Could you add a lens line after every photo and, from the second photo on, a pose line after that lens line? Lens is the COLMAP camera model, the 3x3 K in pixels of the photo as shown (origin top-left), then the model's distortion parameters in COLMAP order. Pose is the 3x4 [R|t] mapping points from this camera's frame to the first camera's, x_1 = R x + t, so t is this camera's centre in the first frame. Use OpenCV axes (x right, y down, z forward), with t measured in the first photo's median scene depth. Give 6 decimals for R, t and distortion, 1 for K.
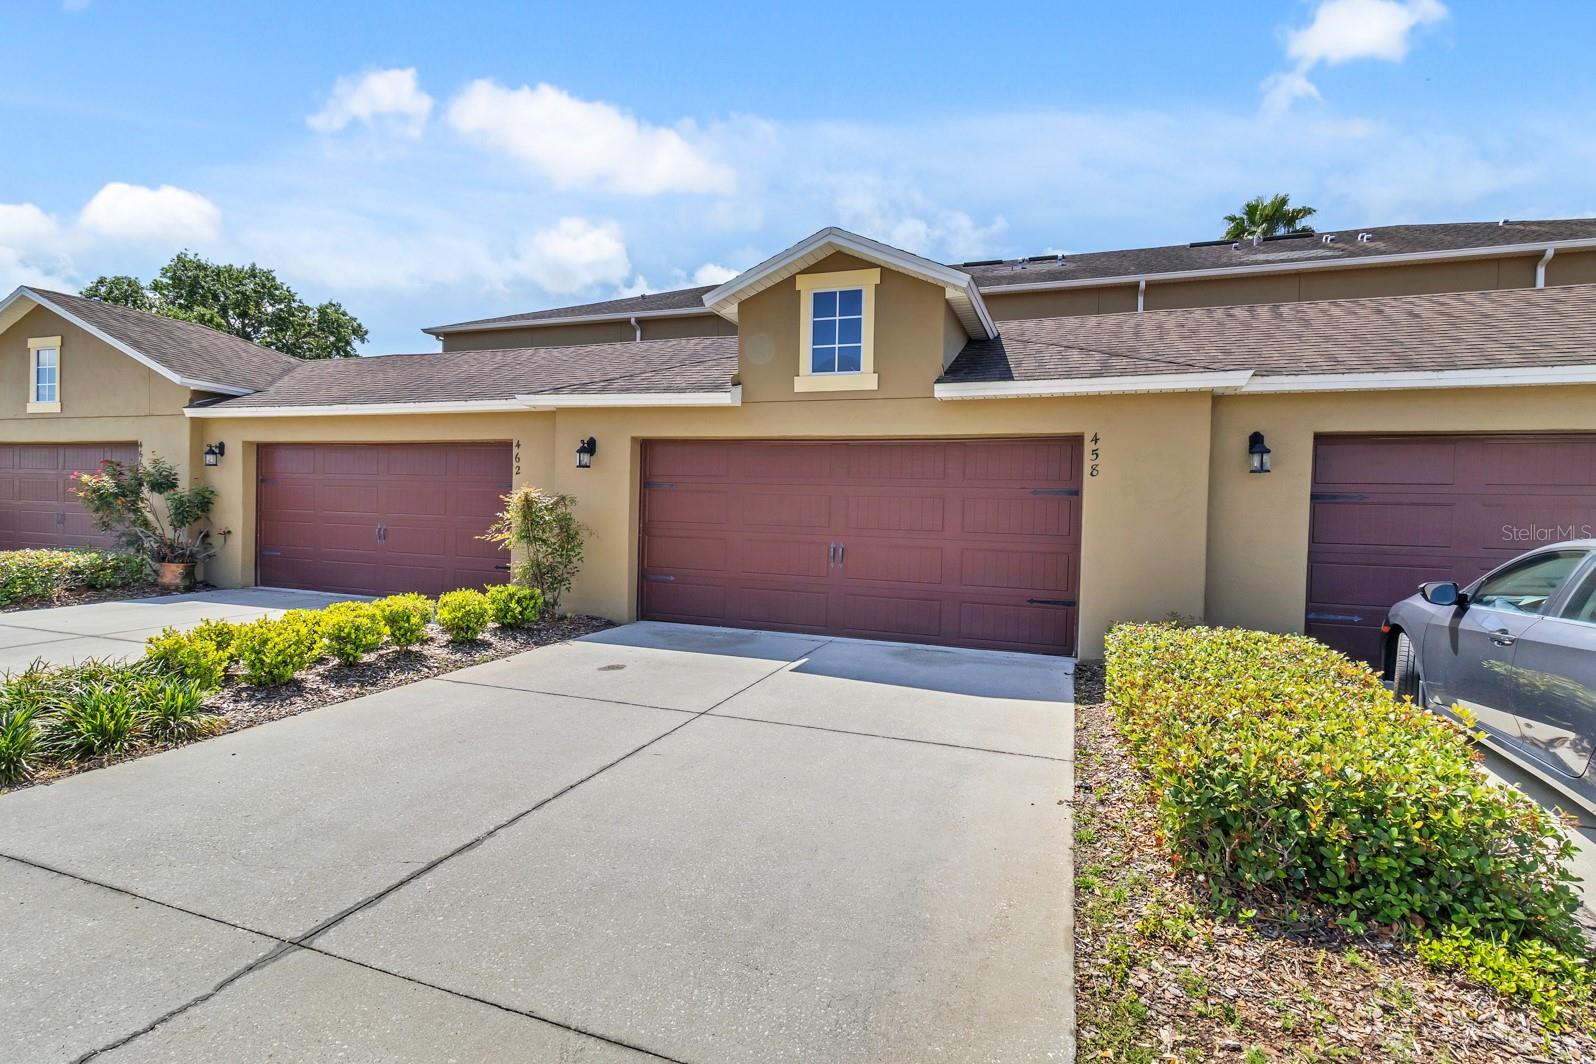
lens RADIAL K [[754.0, 0, 797.3], [0, 754.0, 527.1], [0, 0, 1]] dist [0.004546, 0.000897]
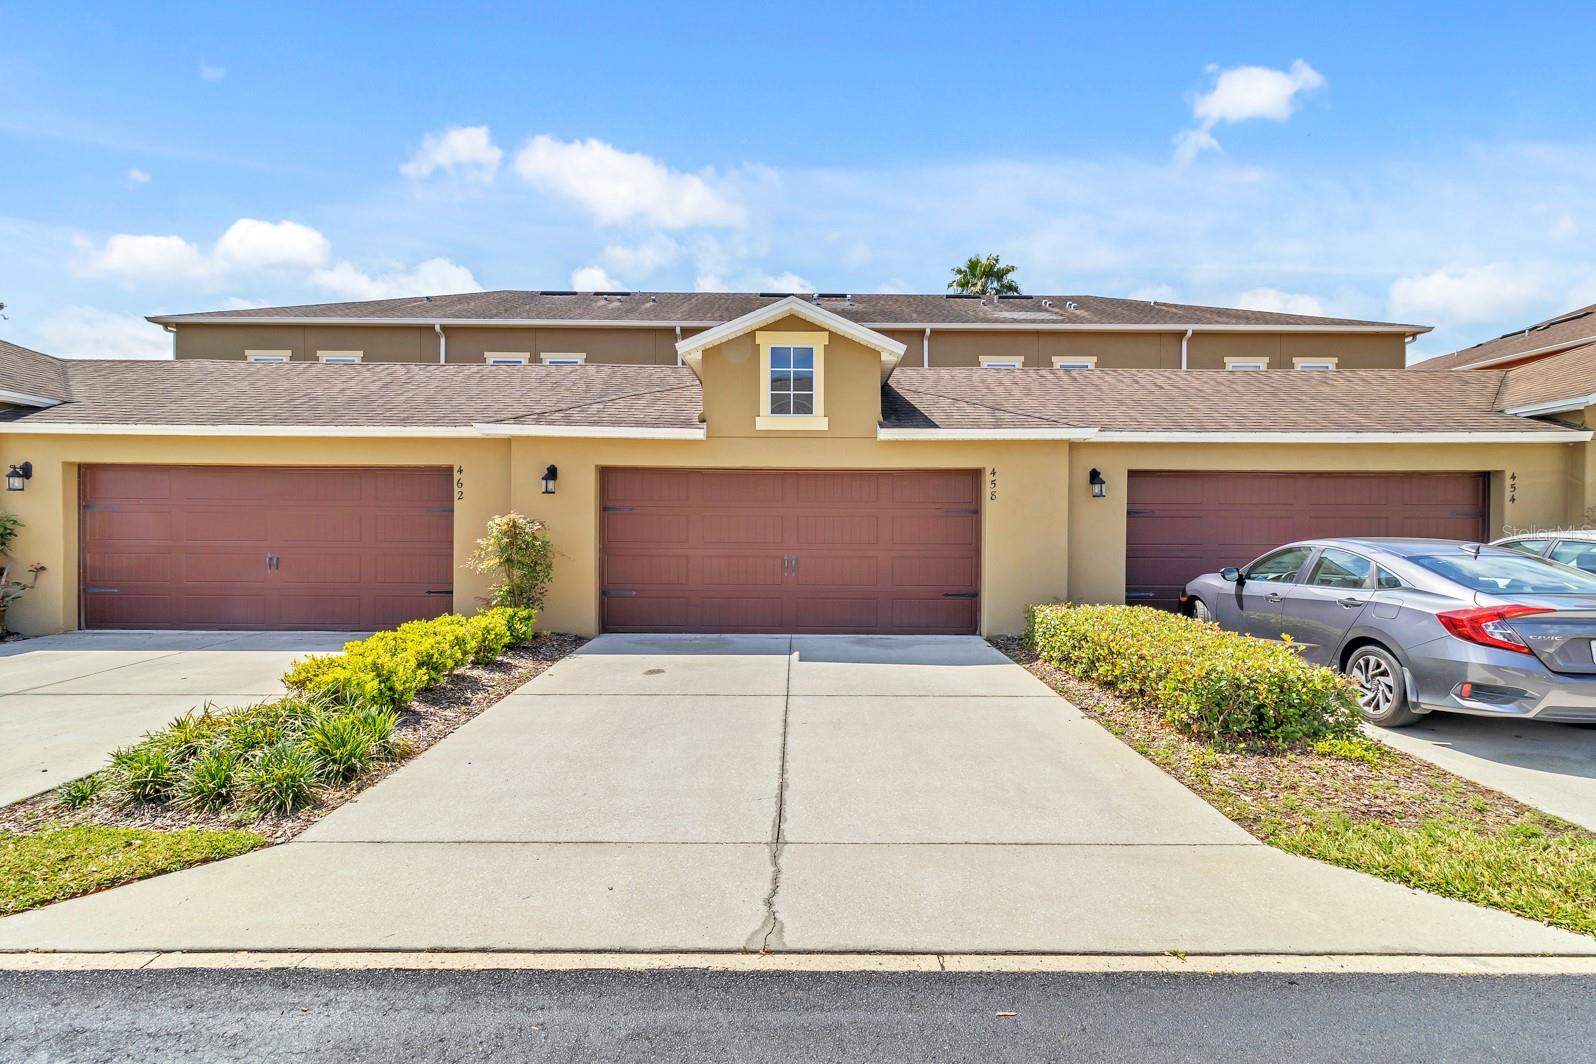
lens RADIAL K [[754.0, 0, 800.1], [0, 754.0, 527.4], [0, 0, 1]] dist [0.004546, 0.000897]
pose [[0.938029, -0.024377, 0.345698, -0.361359], [0.026738, 0.999640, -0.002063, -0.022043], [-0.345523, 0.011178, 0.938344, -0.136063]]
